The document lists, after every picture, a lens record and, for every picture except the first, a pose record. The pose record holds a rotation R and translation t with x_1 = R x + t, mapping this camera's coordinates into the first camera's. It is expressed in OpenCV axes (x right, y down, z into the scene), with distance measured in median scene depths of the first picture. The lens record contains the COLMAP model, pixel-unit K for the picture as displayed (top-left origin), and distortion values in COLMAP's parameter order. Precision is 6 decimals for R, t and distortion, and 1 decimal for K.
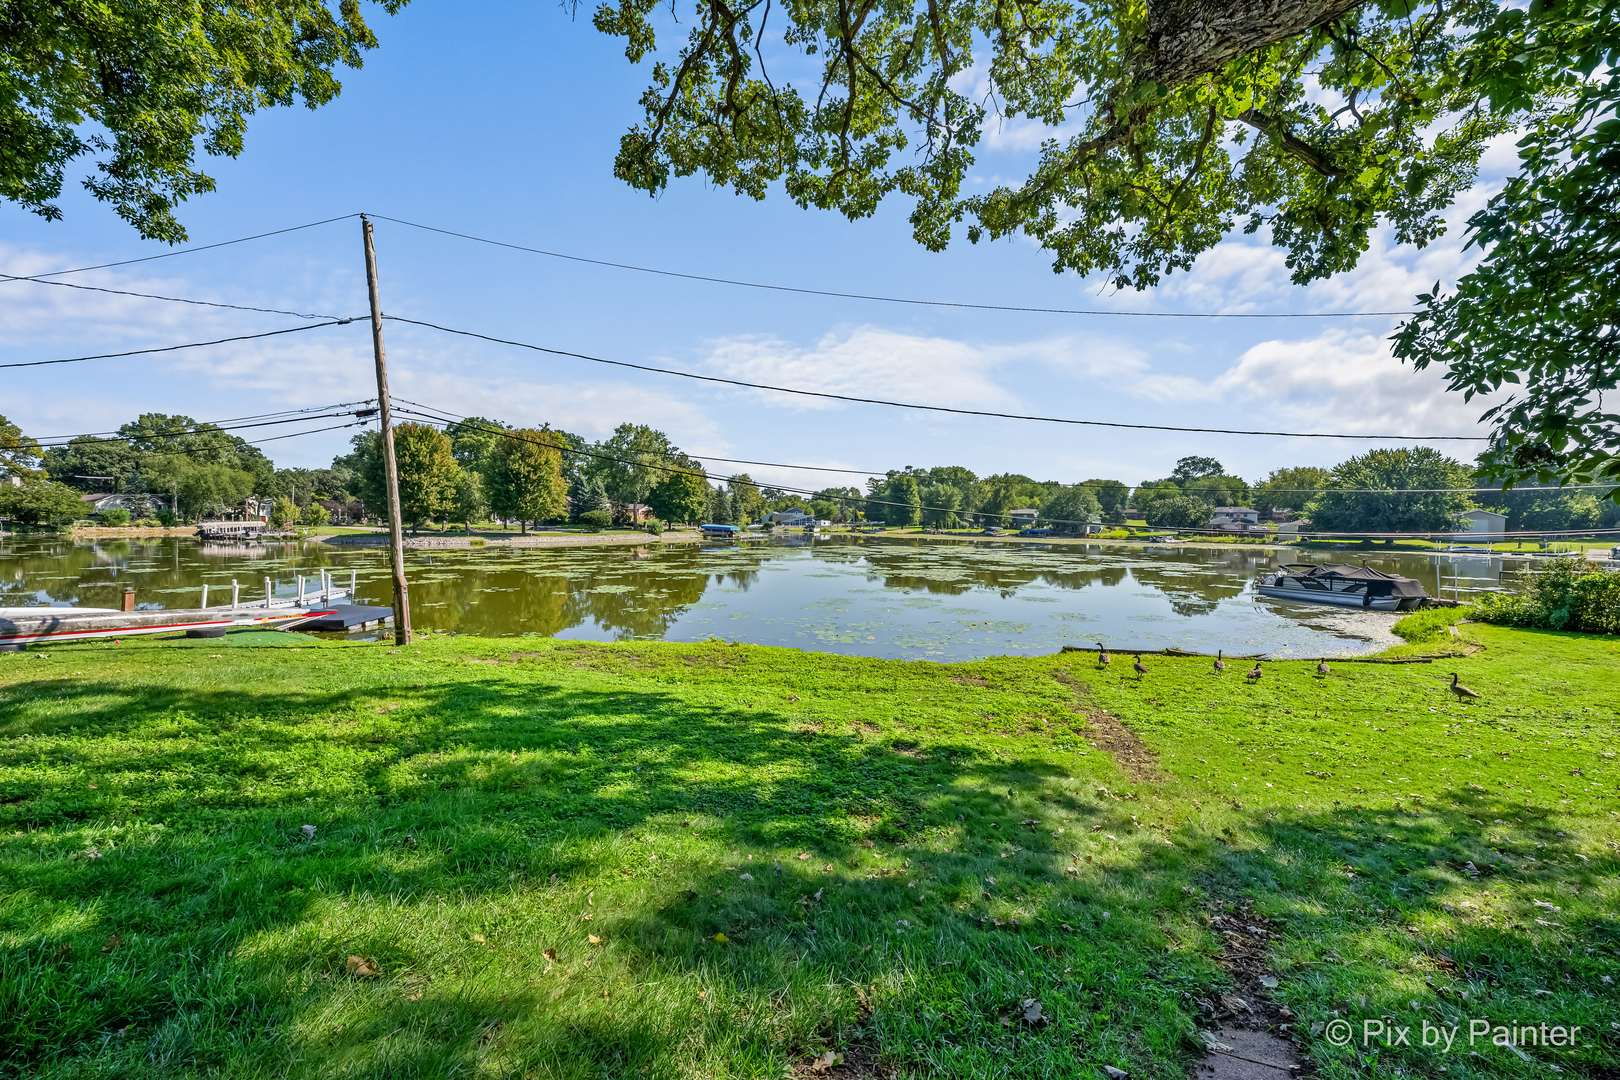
lens RADIAL K [[651.0, 0, 805.2], [0, 651.0, 535.8], [0, 0, 1]] dist [-0.000409, -0.000020]
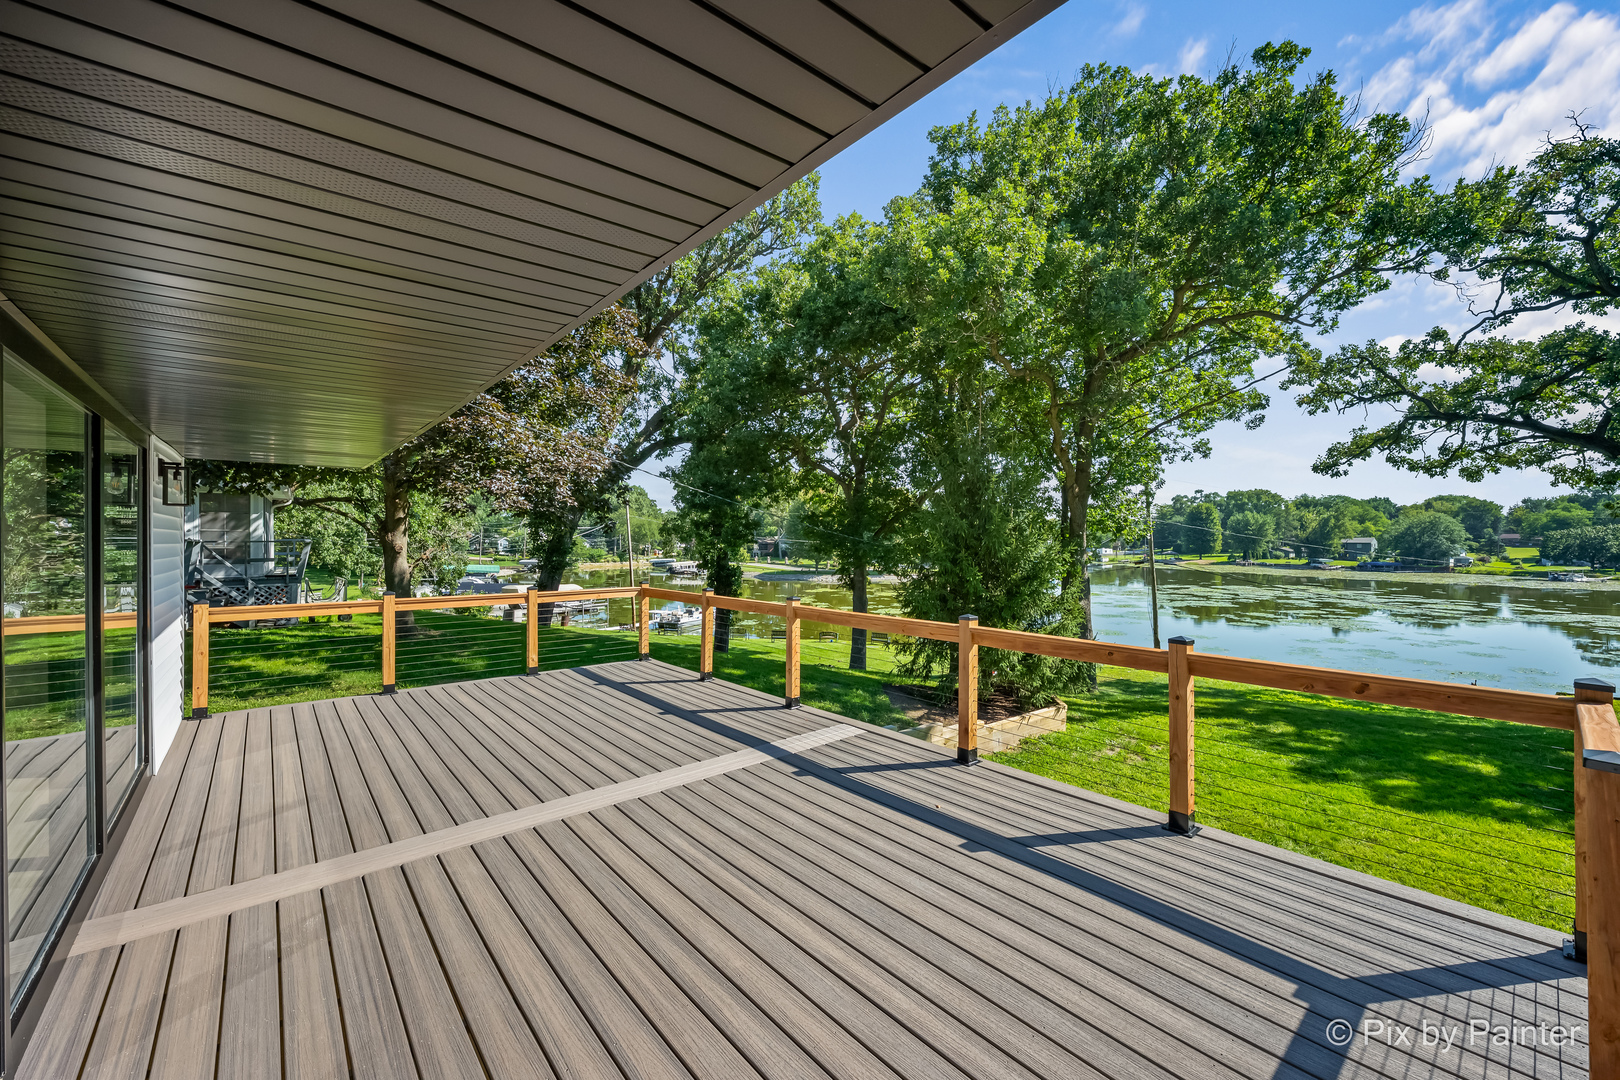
lens RADIAL K [[651.0, 0, 805.2], [0, 651.0, 535.8], [0, 0, 1]] dist [-0.000409, -0.000020]
pose [[0.939950, -0.010882, -0.341138, -0.081695], [0.000727, 0.999553, -0.029881, -0.017834], [0.341310, 0.027838, 0.939538, -0.121033]]
